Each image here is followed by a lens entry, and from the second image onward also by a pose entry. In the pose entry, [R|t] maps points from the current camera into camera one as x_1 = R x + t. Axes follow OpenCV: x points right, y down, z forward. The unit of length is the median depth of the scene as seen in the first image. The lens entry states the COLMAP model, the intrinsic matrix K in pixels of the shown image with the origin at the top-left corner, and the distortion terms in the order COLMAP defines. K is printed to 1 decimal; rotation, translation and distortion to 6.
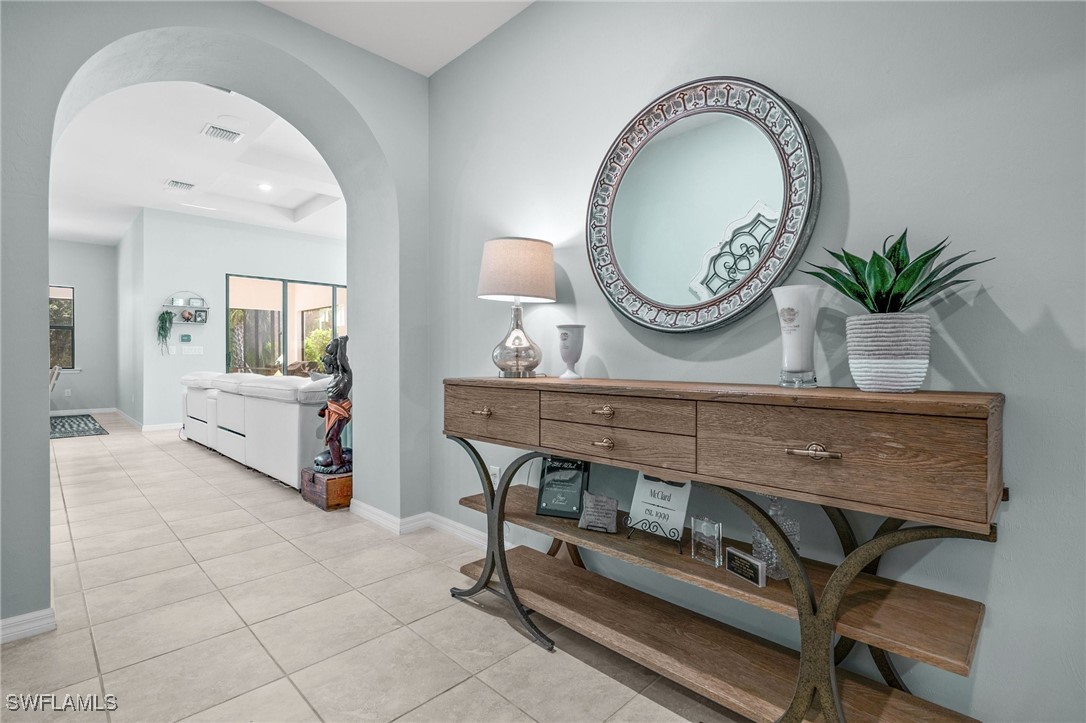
lens RADIAL K [[506.5, 0, 544.4], [0, 506.5, 358.7], [0, 0, 1]] dist [-0.000178, -0.000020]
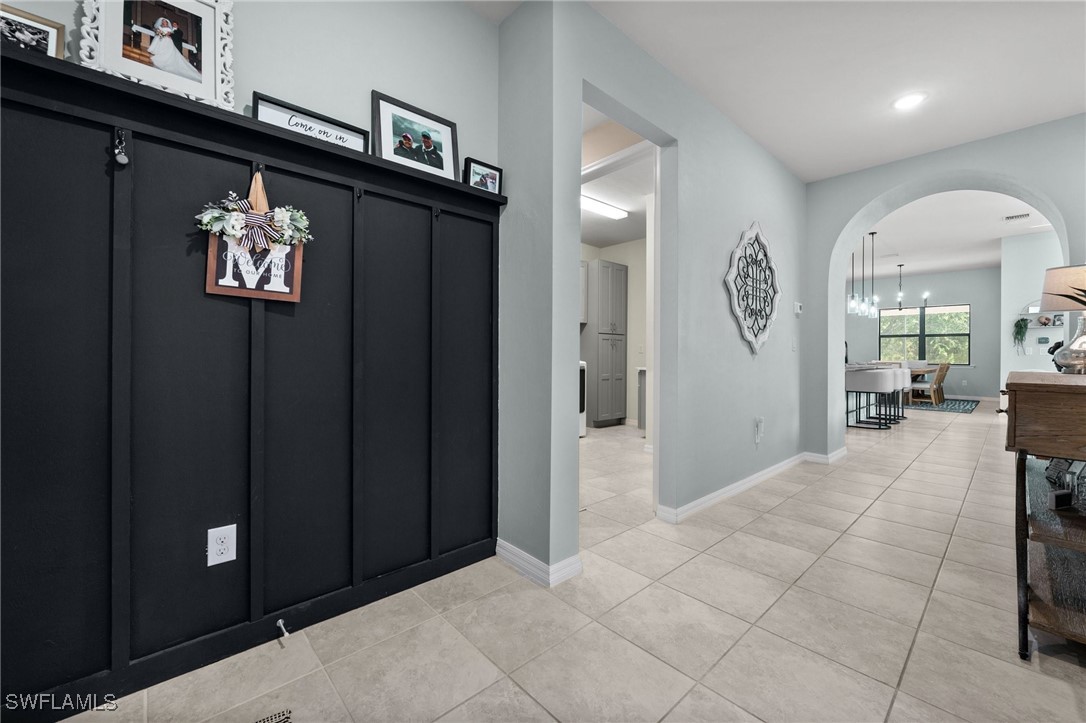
lens RADIAL K [[426.1, 0, 543.6], [0, 426.1, 356.0], [0, 0, 1]] dist [-0.005656, 0.000335]
pose [[-0.053219, 0.001340, -0.998582, 1.058797], [-0.006322, 0.999979, 0.001679, 0.000045], [0.998563, 0.006402, -0.053210, -0.267879]]
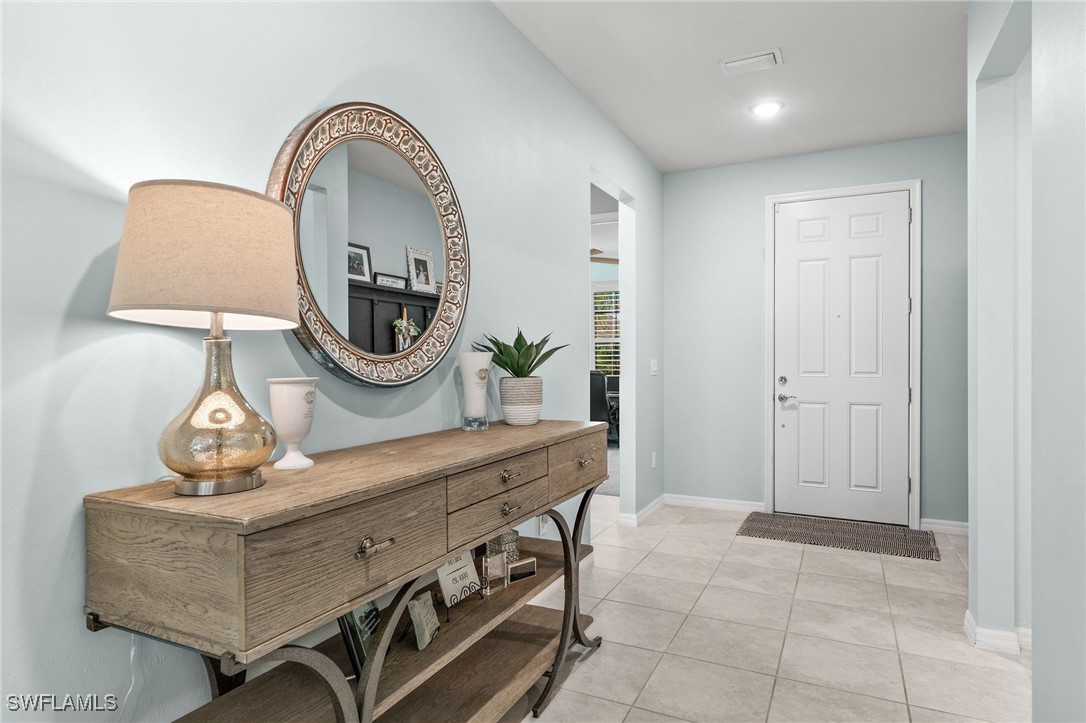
lens RADIAL K [[621.8, 0, 543.6], [0, 621.8, 362.0], [0, 0, 1]] dist [0.000483, -0.000112]
pose [[-0.323028, -0.002194, 0.946387, -0.706745], [0.006334, 0.999970, 0.004480, -0.082077], [-0.946368, 0.007442, -0.323004, 0.910954]]
